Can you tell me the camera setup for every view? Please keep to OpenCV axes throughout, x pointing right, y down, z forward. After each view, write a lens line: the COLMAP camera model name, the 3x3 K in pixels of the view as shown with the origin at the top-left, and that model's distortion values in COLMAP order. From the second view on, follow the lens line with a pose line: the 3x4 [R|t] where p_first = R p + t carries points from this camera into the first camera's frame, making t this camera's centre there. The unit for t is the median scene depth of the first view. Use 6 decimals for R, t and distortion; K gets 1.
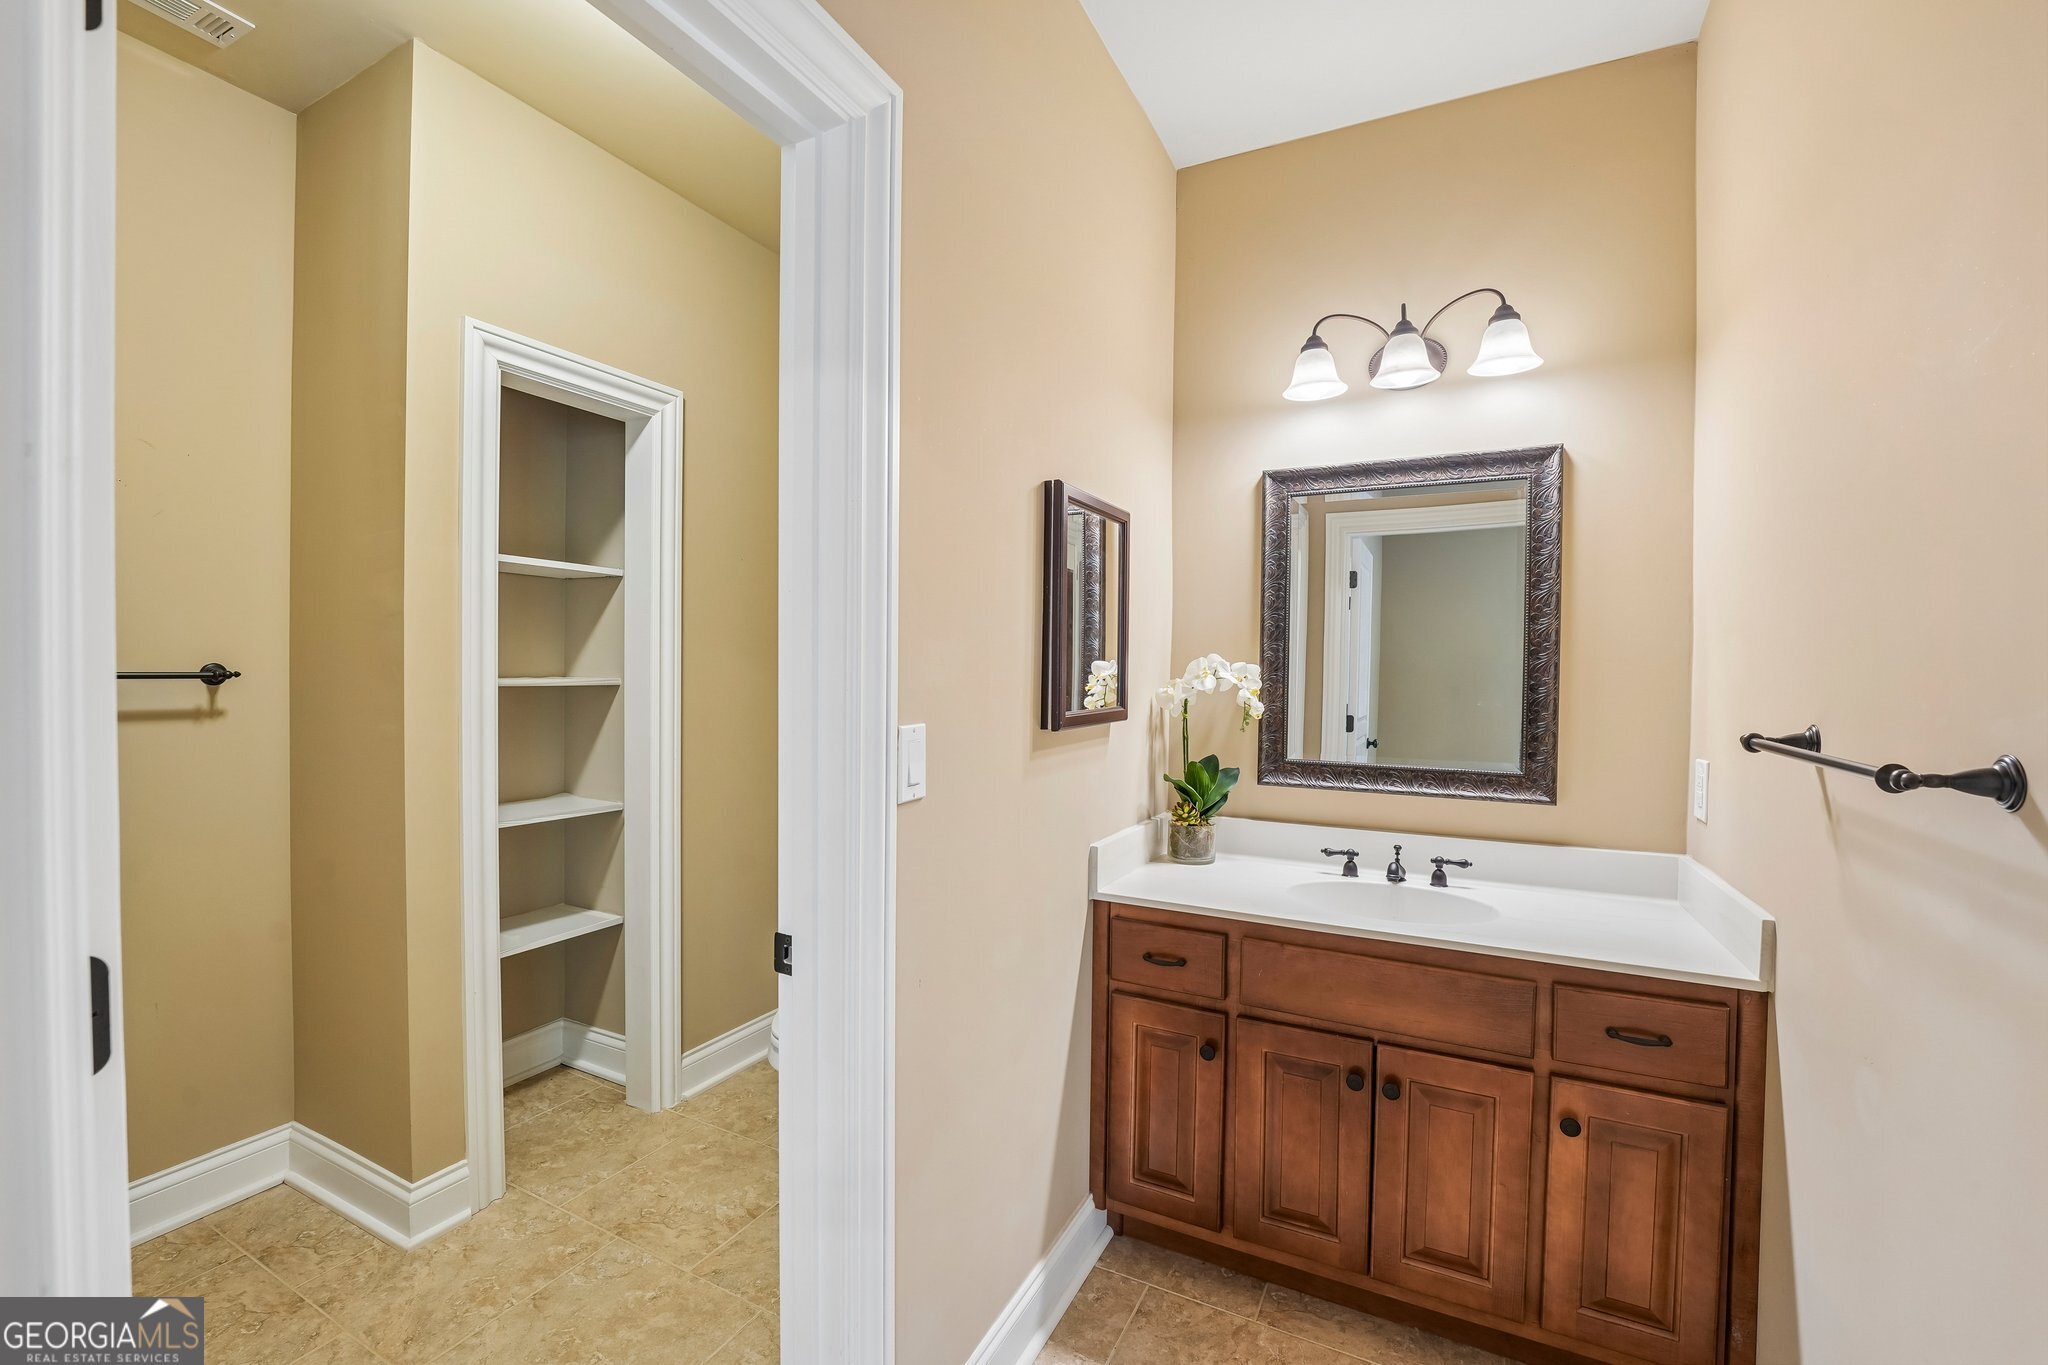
lens RADIAL K [[859.1, 0, 1018.3], [0, 859.1, 682.3], [0, 0, 1]] dist [-0.028582, -0.000145]
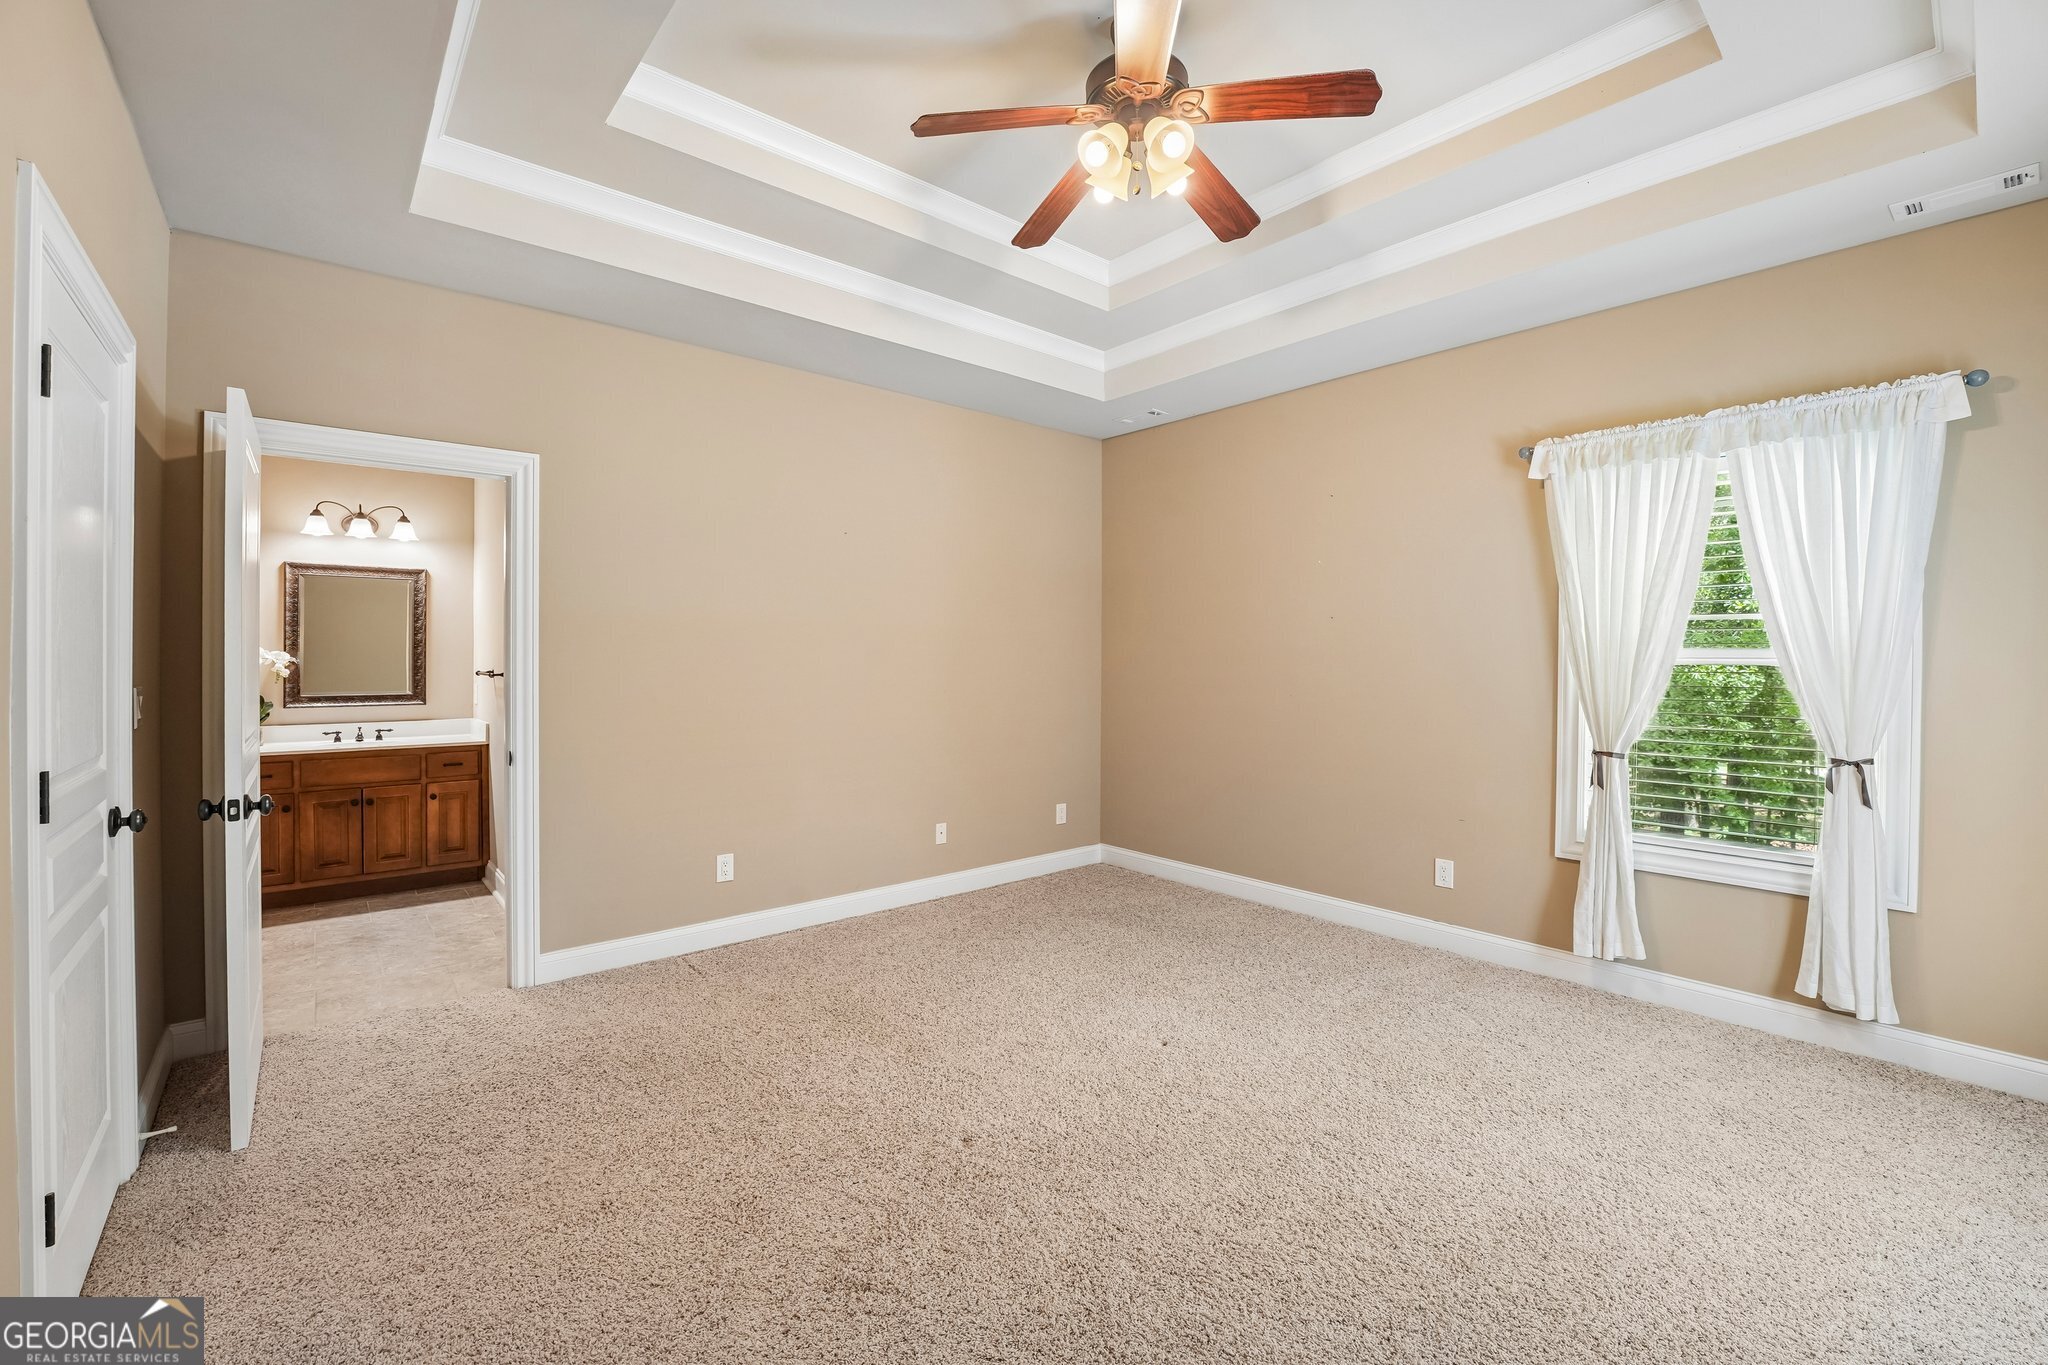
lens RADIAL K [[859.1, 0, 1011.5], [0, 859.1, 664.8], [0, 0, 1]] dist [-0.028582, -0.000145]
pose [[0.394868, -0.010878, 0.918673, -1.134446], [0.015786, 0.999863, 0.005054, 0.035545], [-0.918602, 0.012507, 0.394986, -1.824001]]
